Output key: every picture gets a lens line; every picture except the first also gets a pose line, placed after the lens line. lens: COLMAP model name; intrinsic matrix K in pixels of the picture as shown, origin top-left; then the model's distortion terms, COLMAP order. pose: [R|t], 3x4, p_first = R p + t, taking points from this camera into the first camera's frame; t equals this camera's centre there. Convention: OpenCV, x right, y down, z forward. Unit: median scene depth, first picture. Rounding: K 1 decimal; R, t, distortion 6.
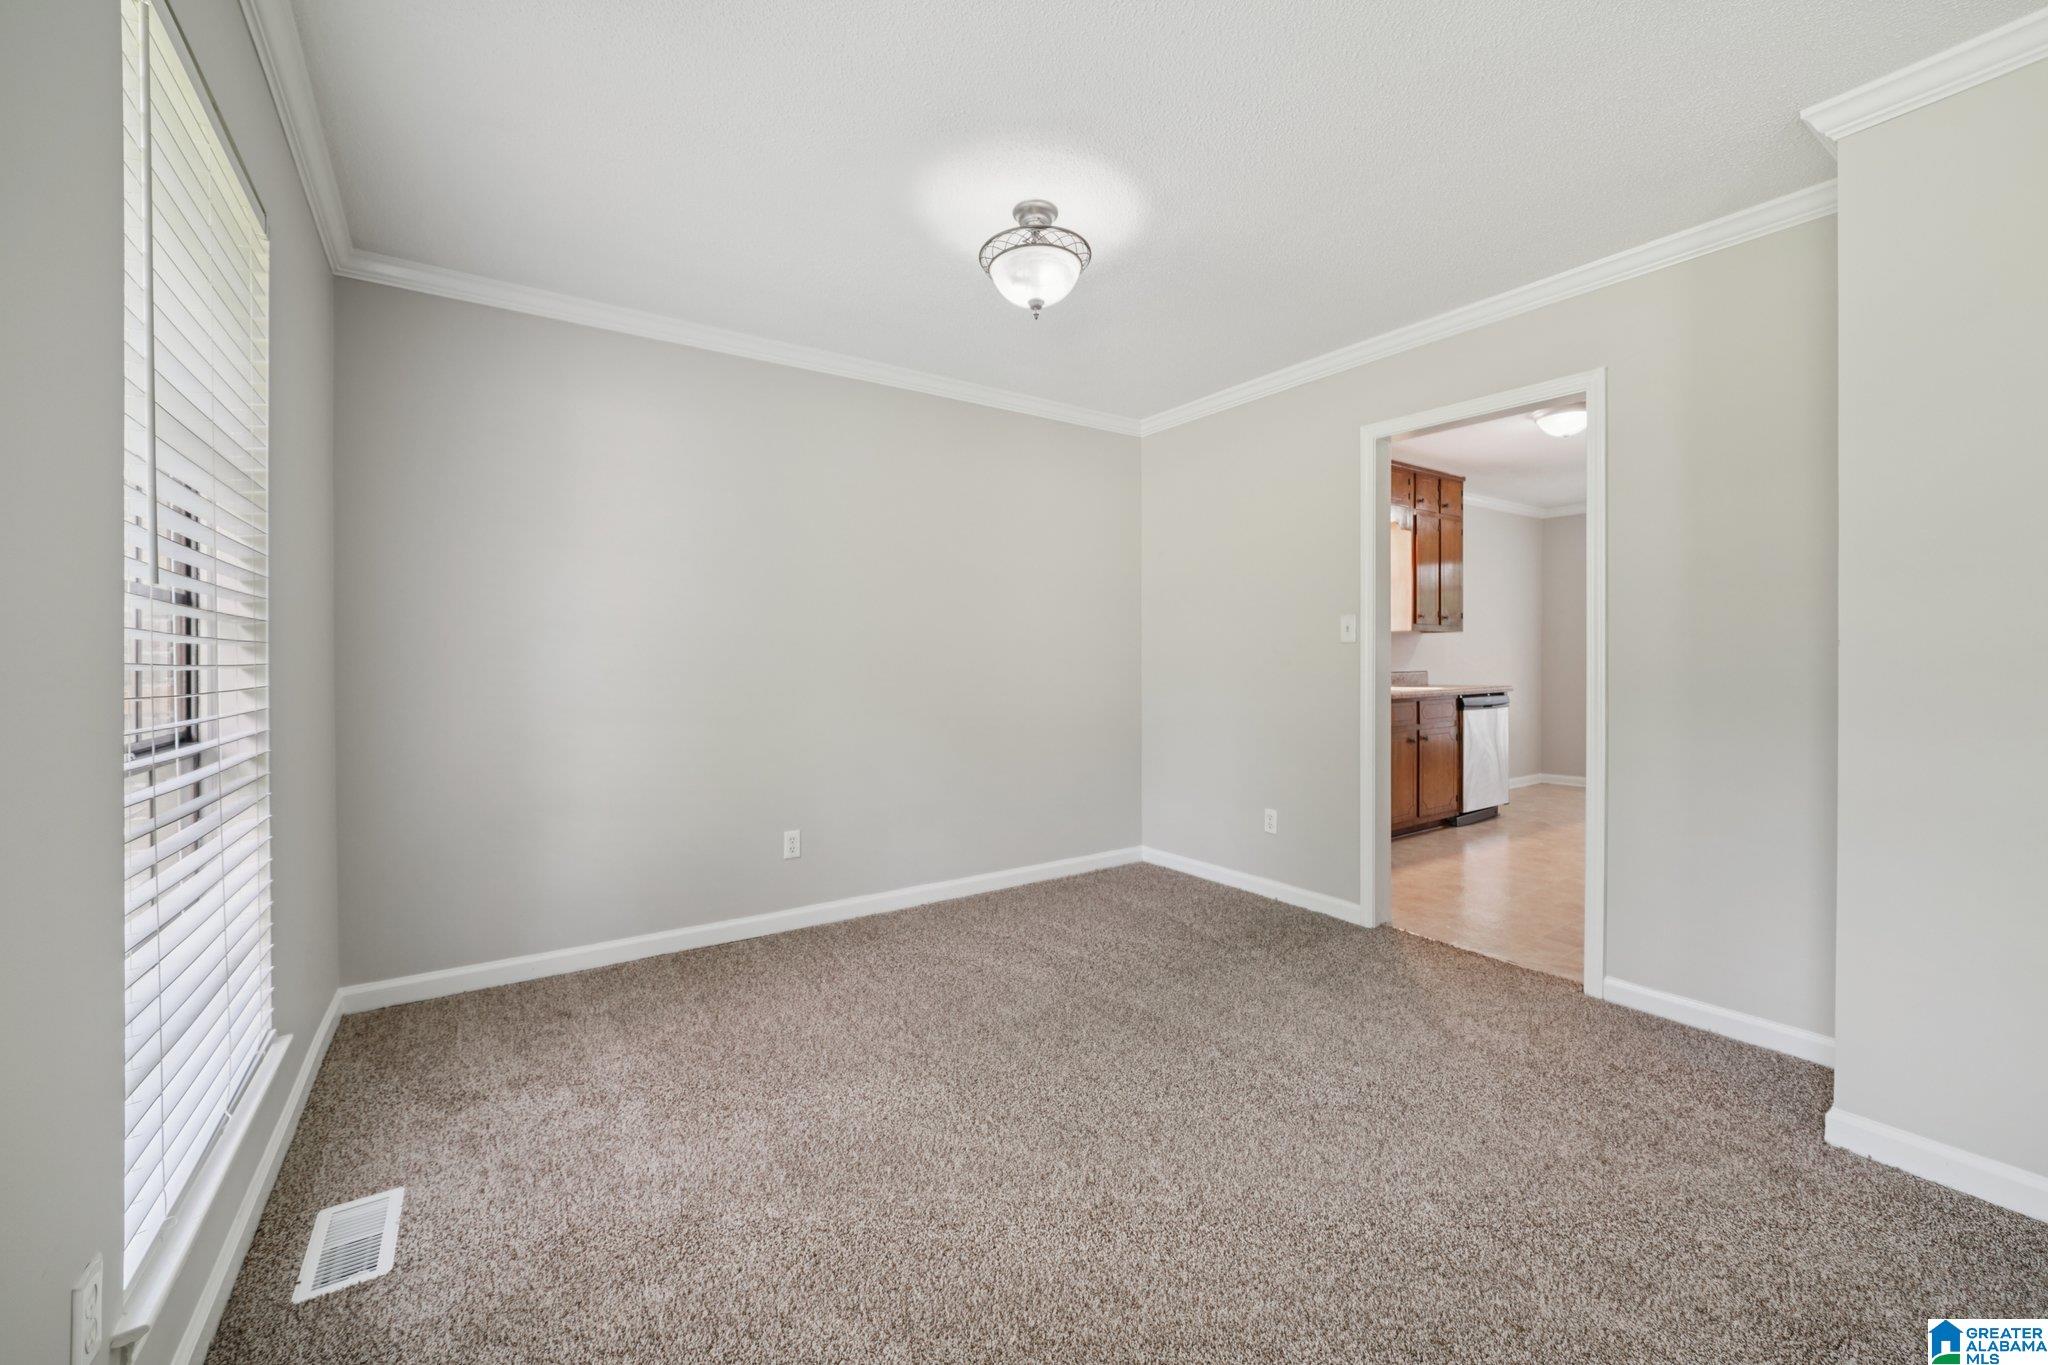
lens RADIAL K [[809.1, 0, 1025.3], [0, 809.1, 675.1], [0, 0, 1]] dist [-0.008378, -0.000155]
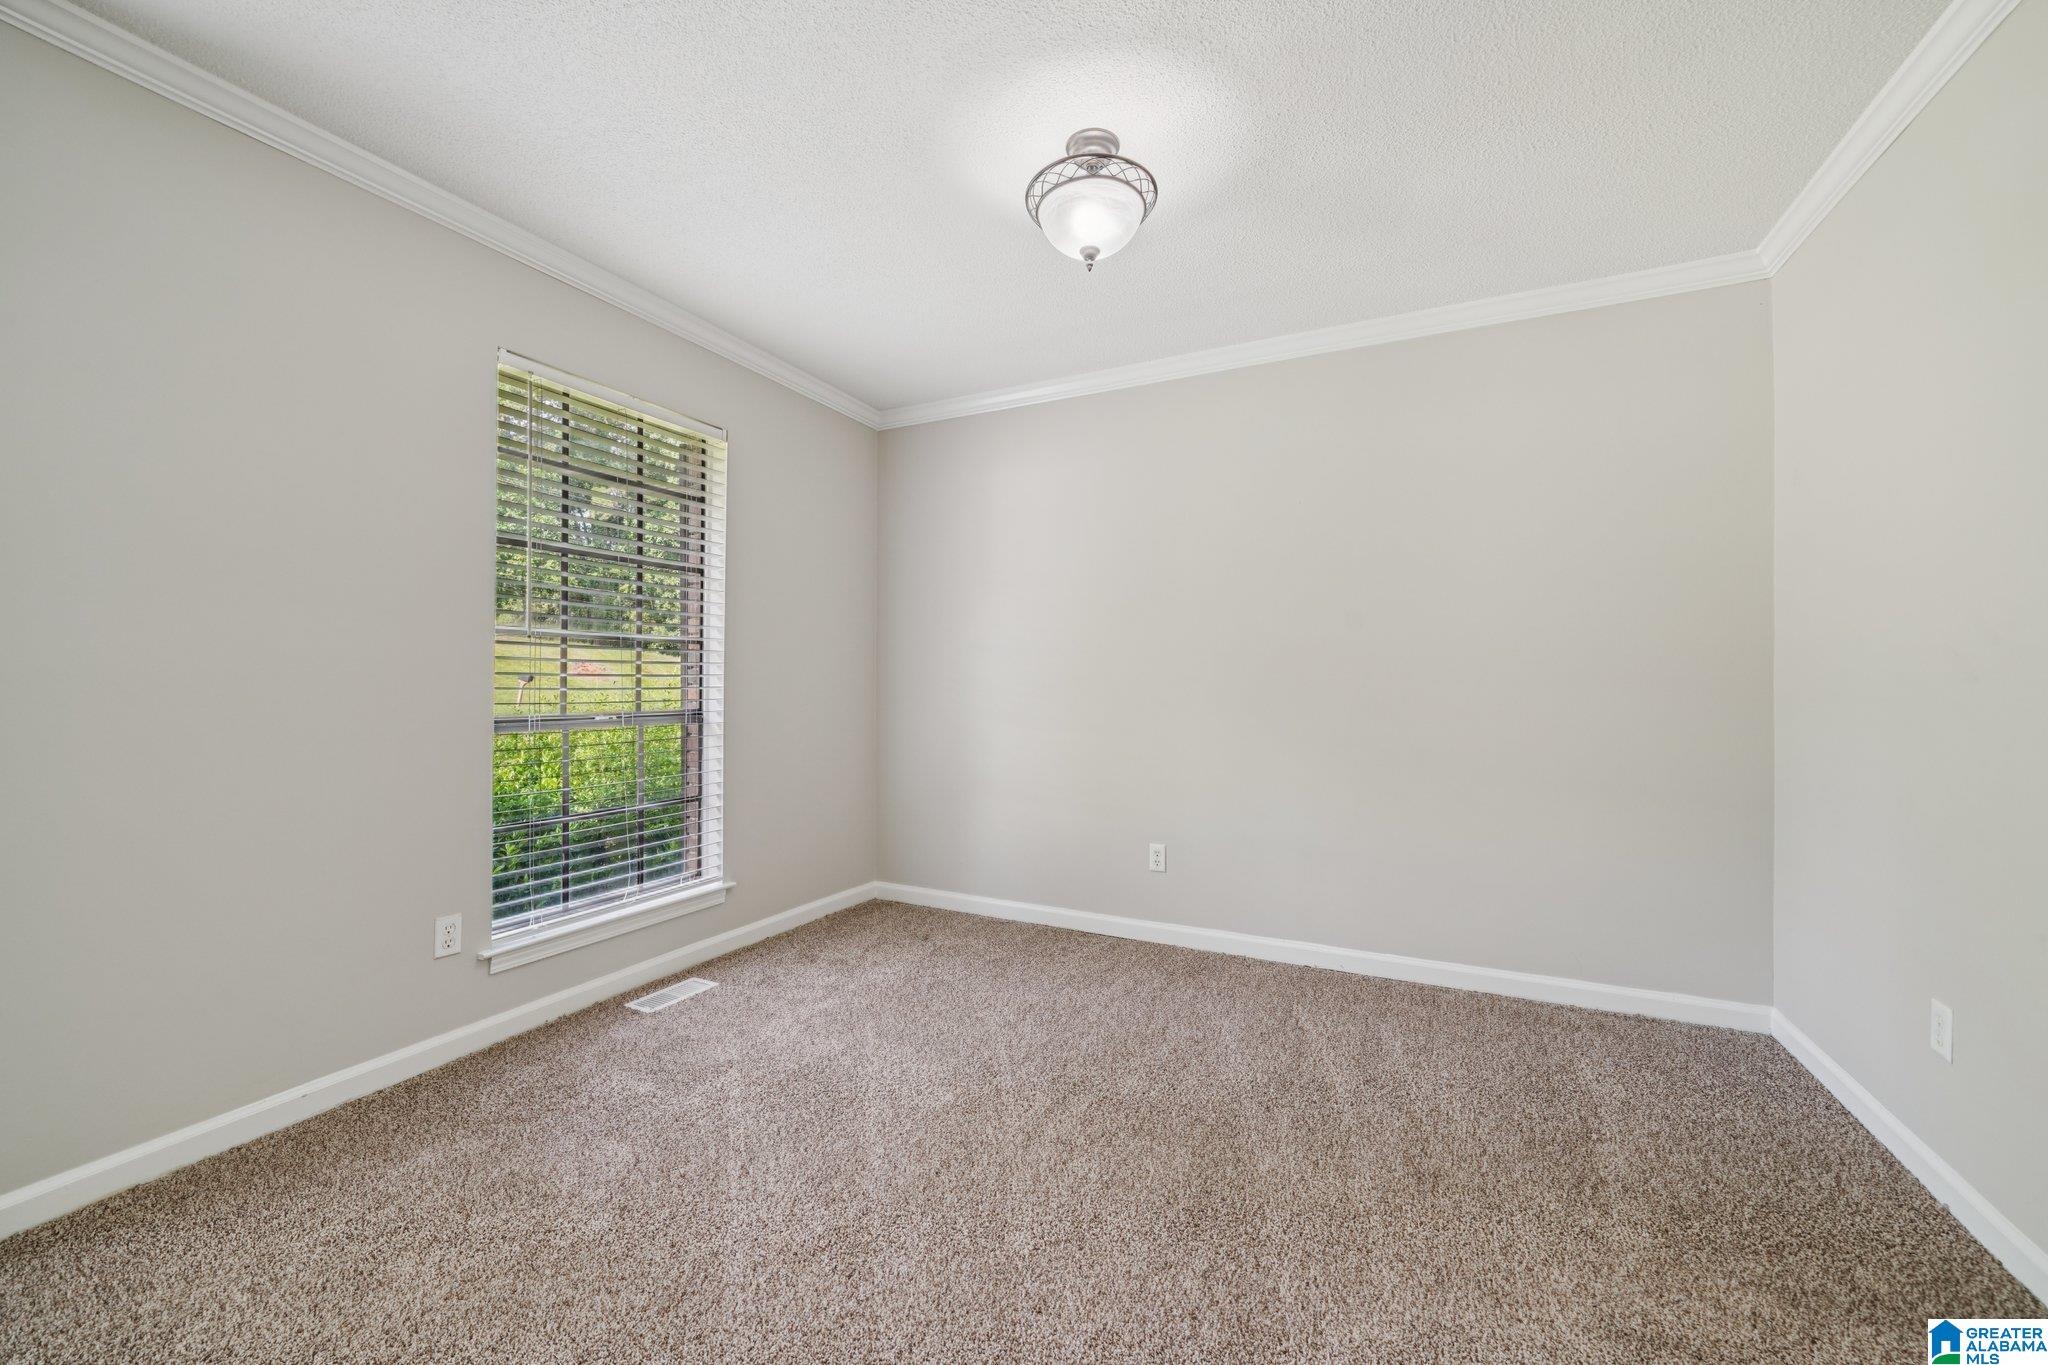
lens RADIAL K [[793.7, 0, 1012.6], [0, 793.7, 684.6], [0, 0, 1]] dist [-0.007260, 0.000170]
pose [[0.478550, 0.010463, -0.877998, 0.582721], [-0.019712, 0.999805, 0.001171, -0.003518], [0.877839, 0.016746, 0.478663, 0.436850]]
